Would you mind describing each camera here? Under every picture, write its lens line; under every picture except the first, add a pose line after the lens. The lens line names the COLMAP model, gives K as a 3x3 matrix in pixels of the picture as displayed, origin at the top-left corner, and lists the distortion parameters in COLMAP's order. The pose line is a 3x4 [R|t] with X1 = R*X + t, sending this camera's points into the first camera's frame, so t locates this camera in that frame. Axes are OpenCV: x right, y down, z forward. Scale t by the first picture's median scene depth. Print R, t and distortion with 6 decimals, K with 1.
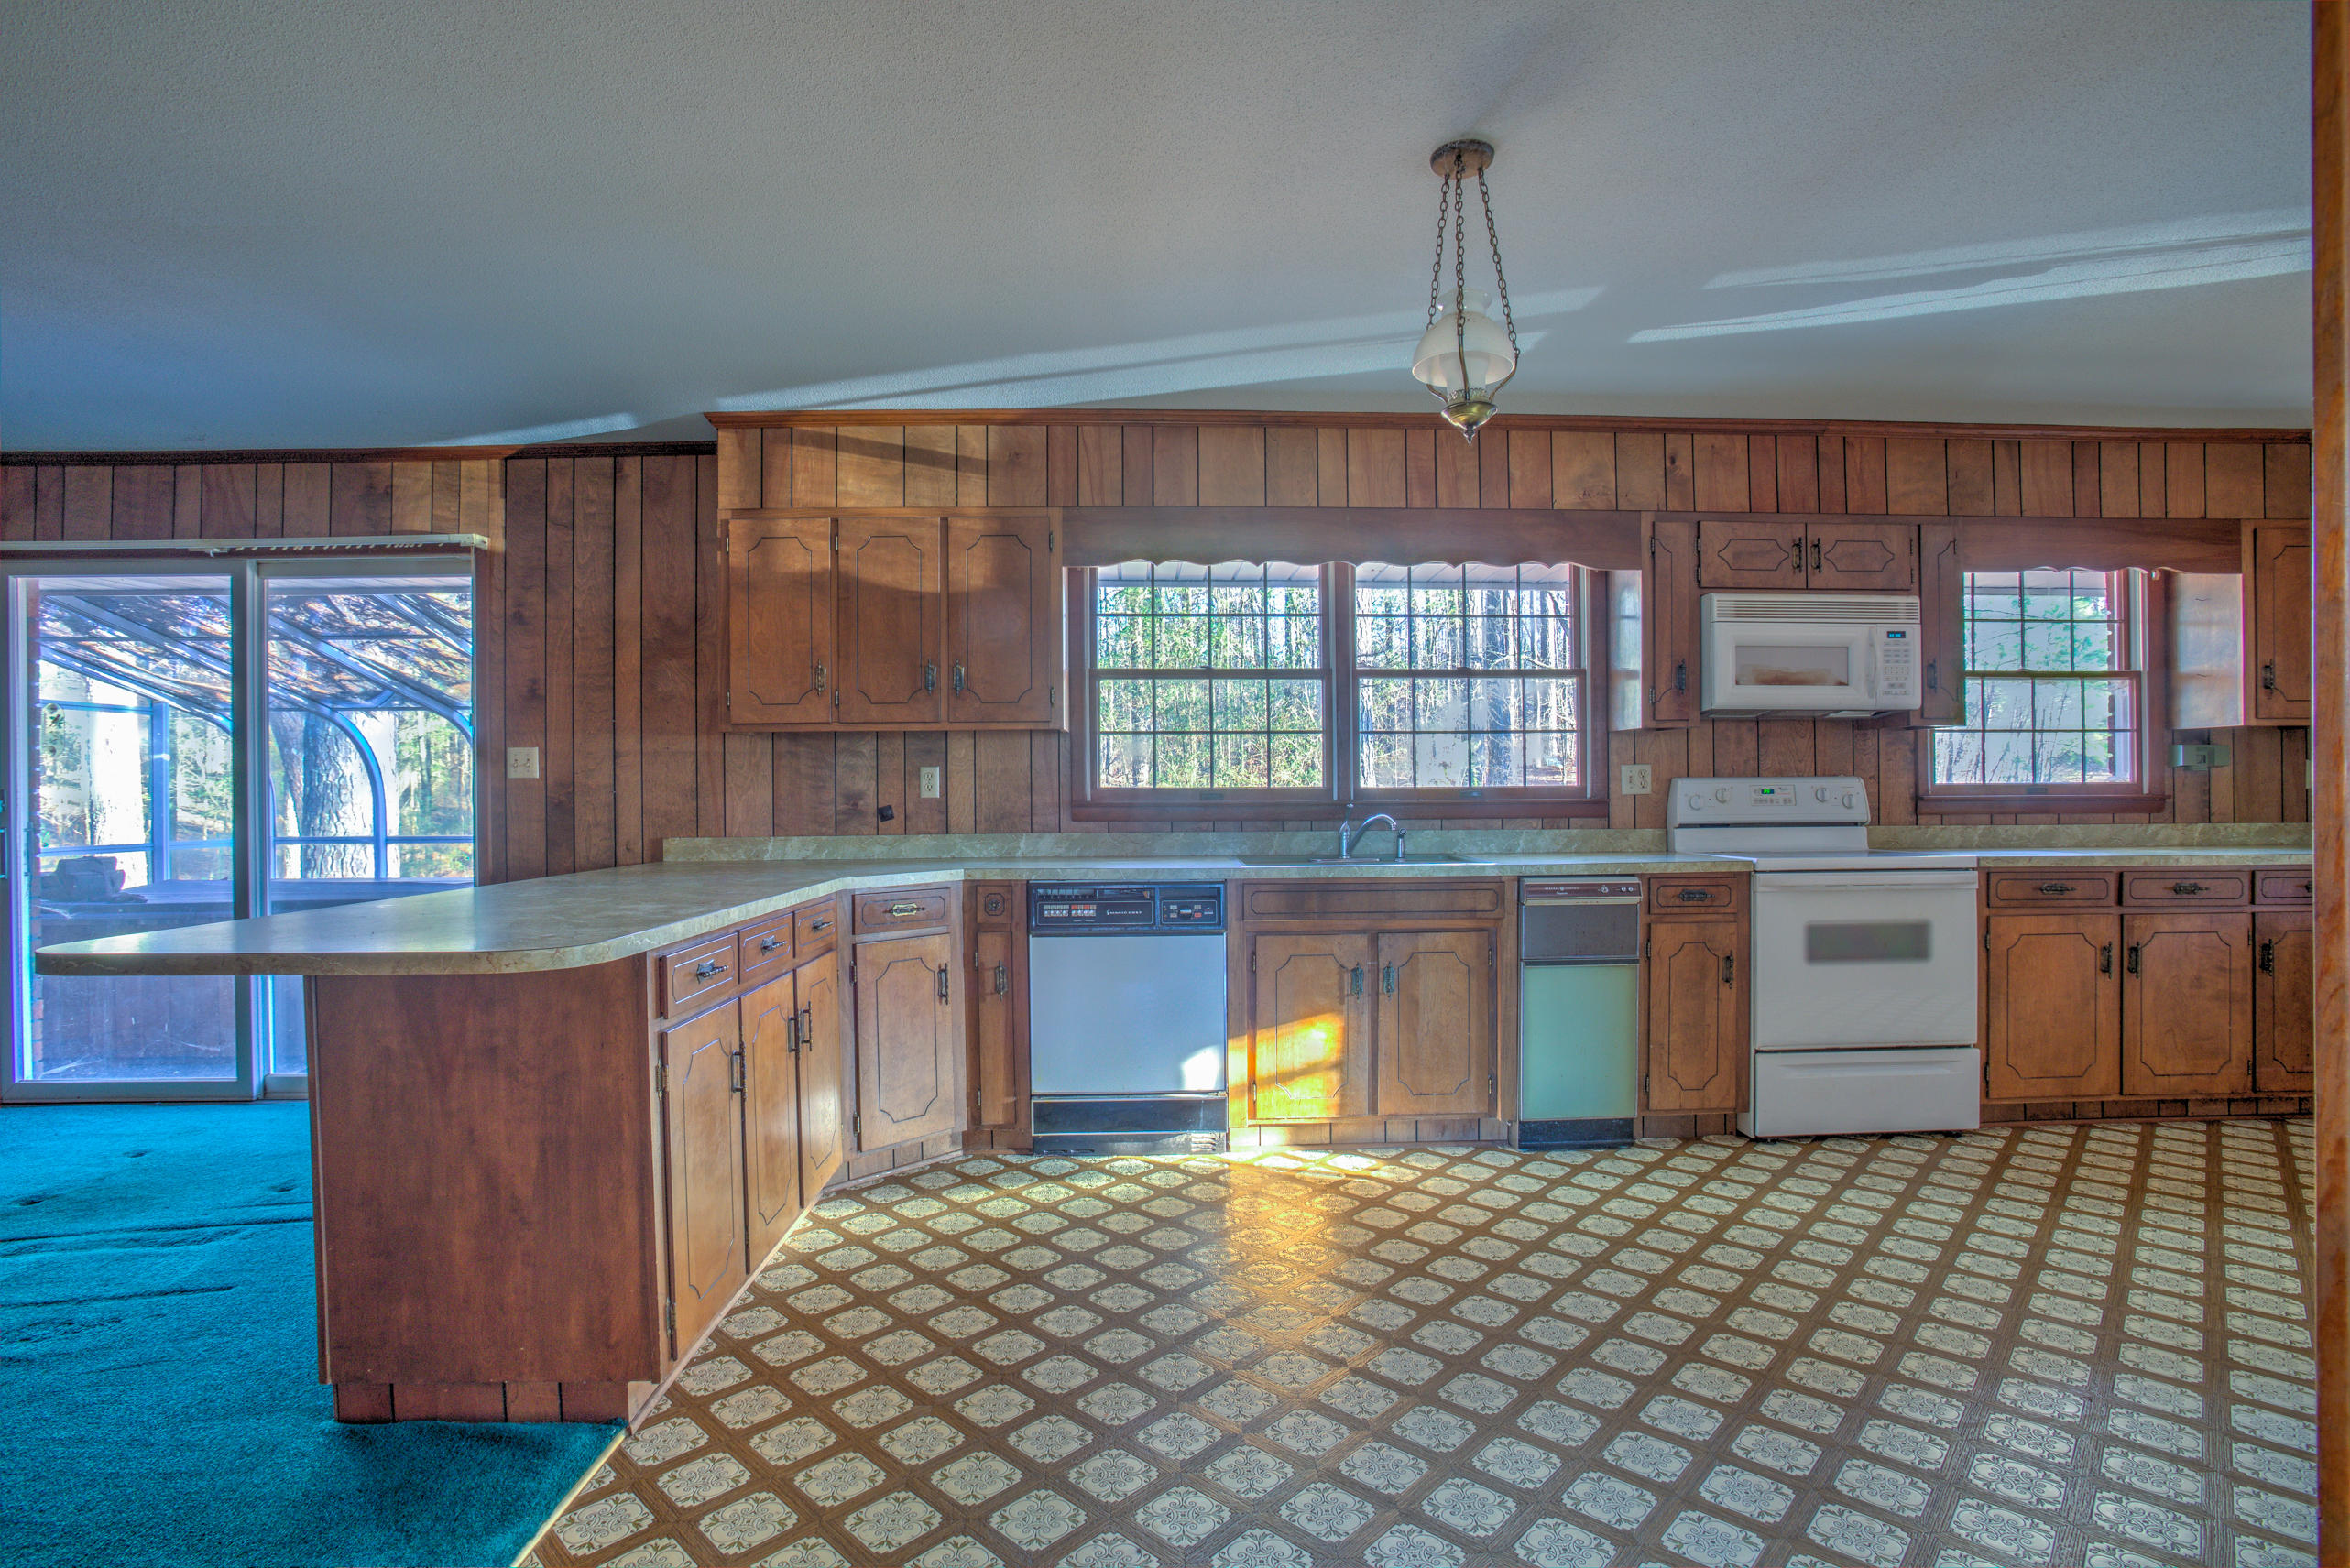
lens RADIAL K [[1138.4, 0, 1175.0], [0, 1138.4, 784.0], [0, 0, 1]] dist [-0.060897, 0.000318]
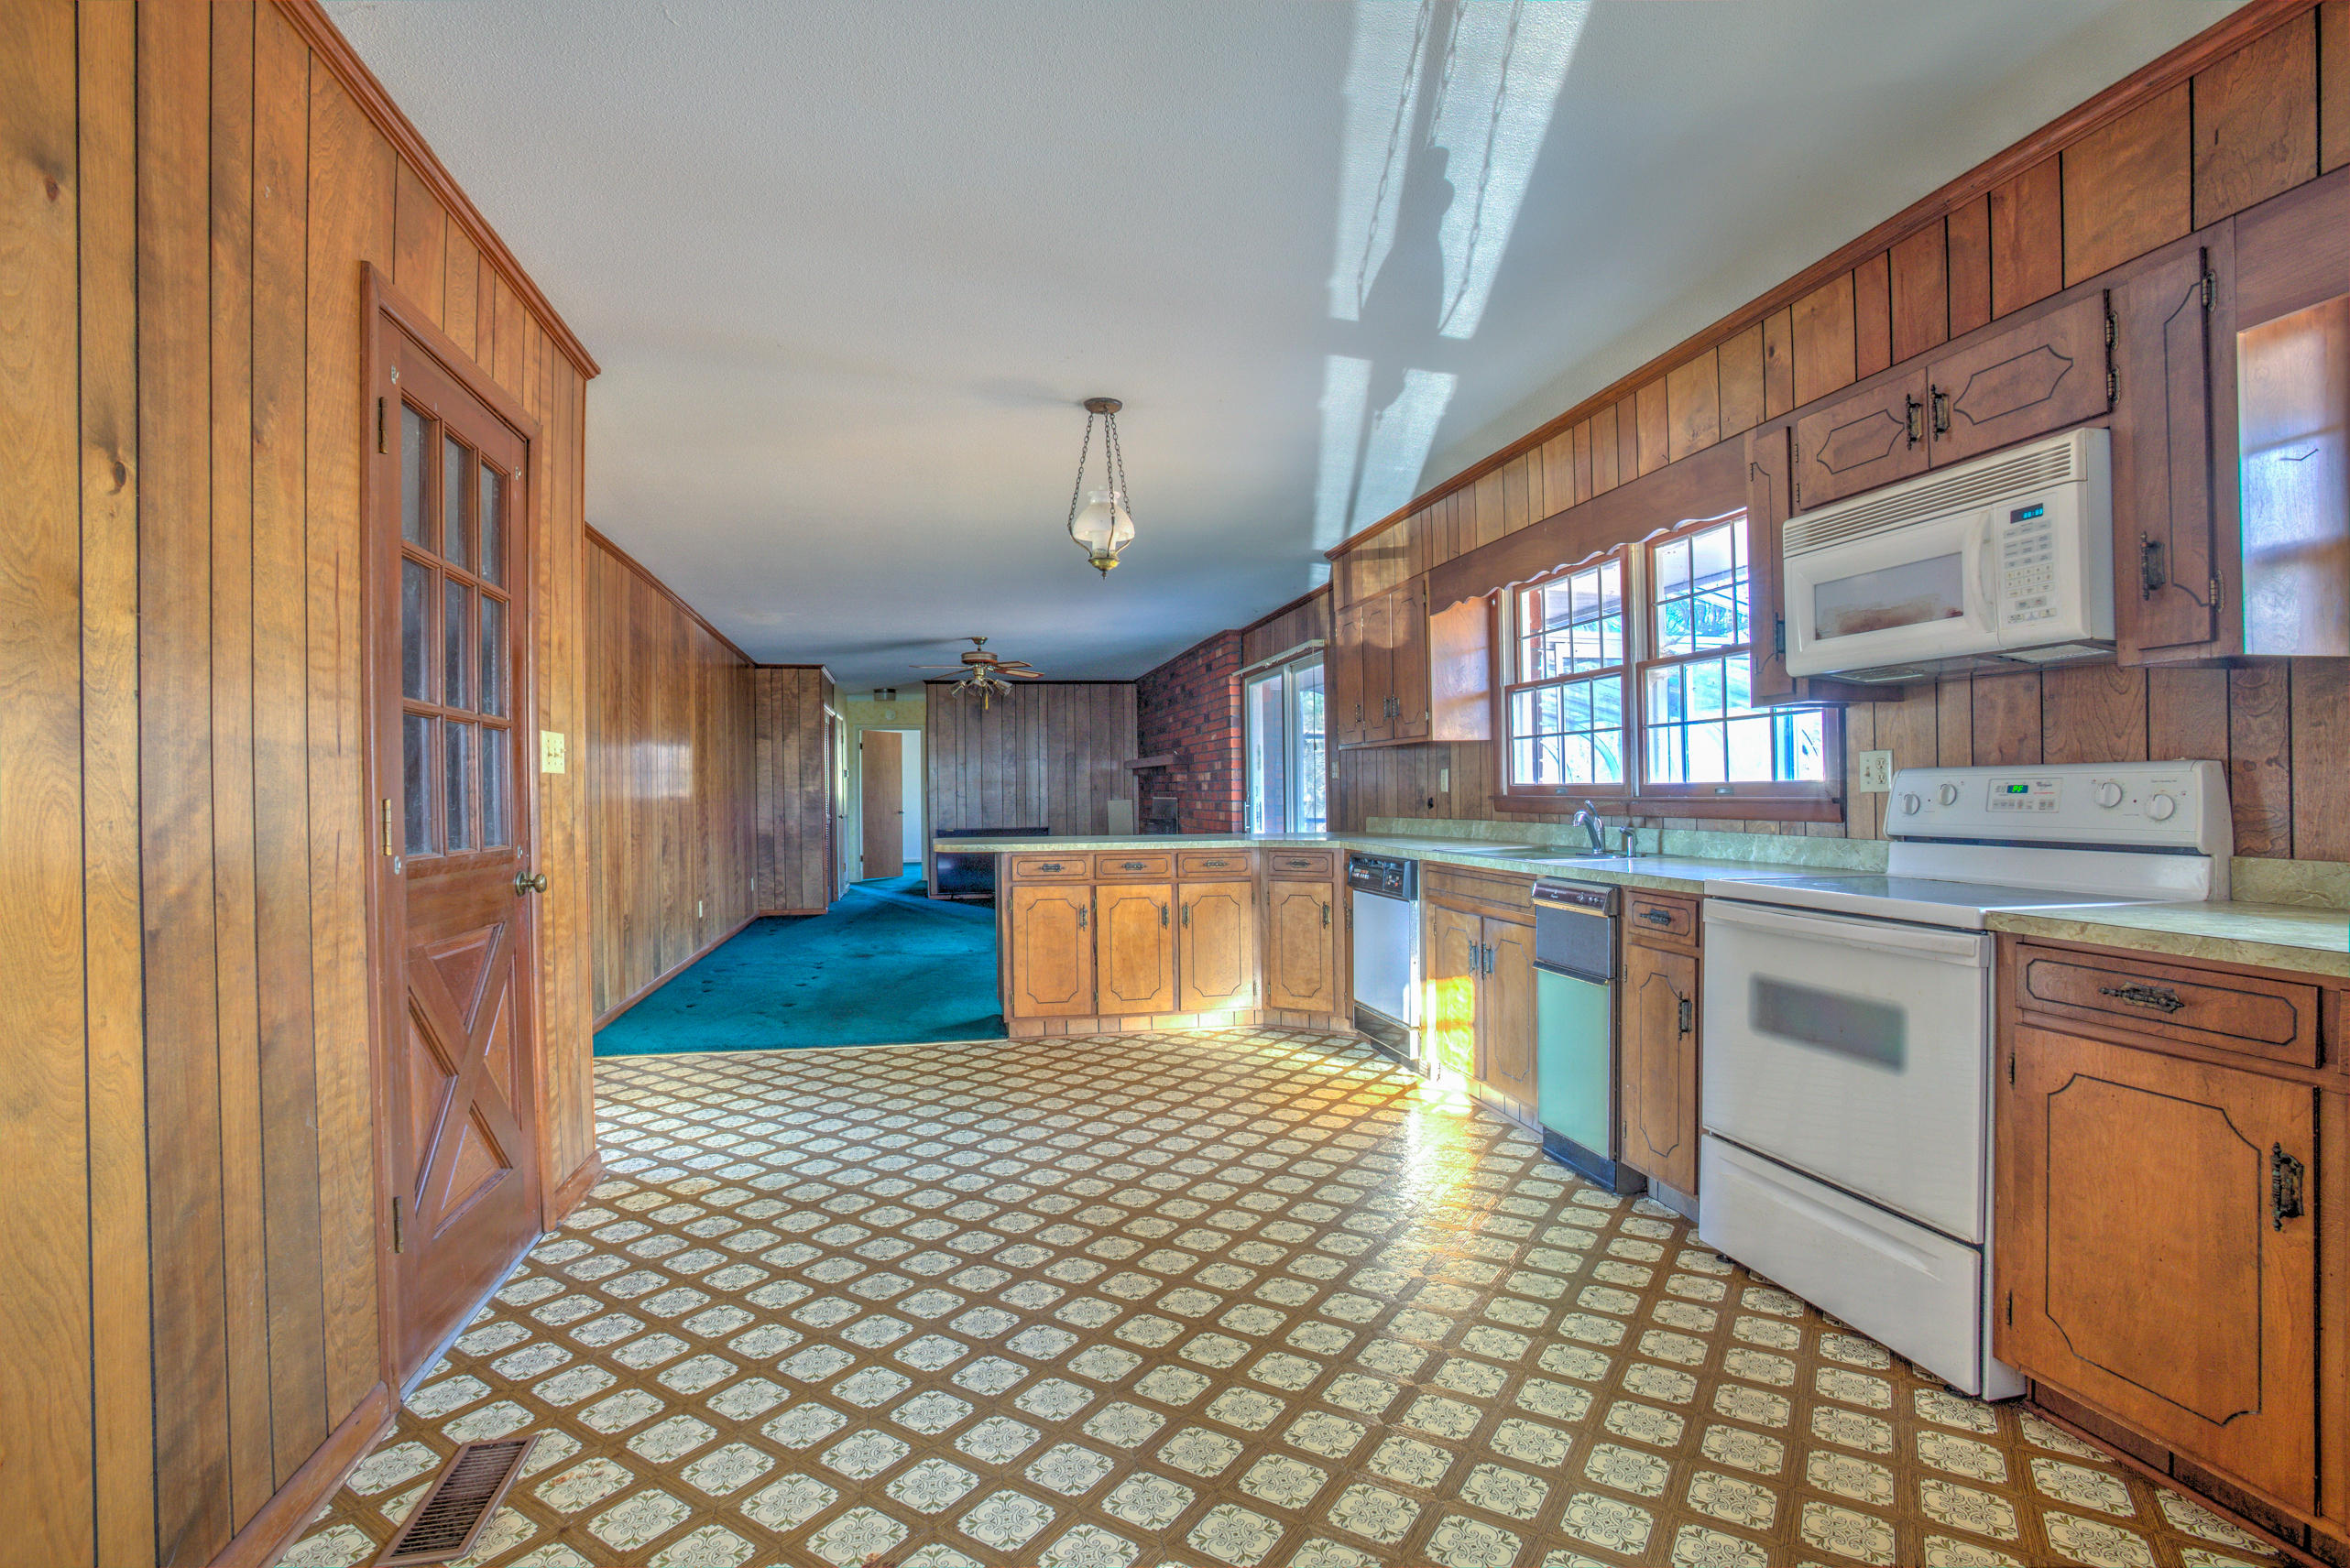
lens RADIAL K [[1138.4, 0, 1175.0], [0, 1138.4, 784.0], [0, 0, 1]] dist [-0.060897, 0.000318]
pose [[0.179845, -0.001947, -0.983693, 1.117002], [0.013179, 0.999913, 0.000431, -0.002388], [0.983607, -0.013041, 0.179855, 0.468699]]
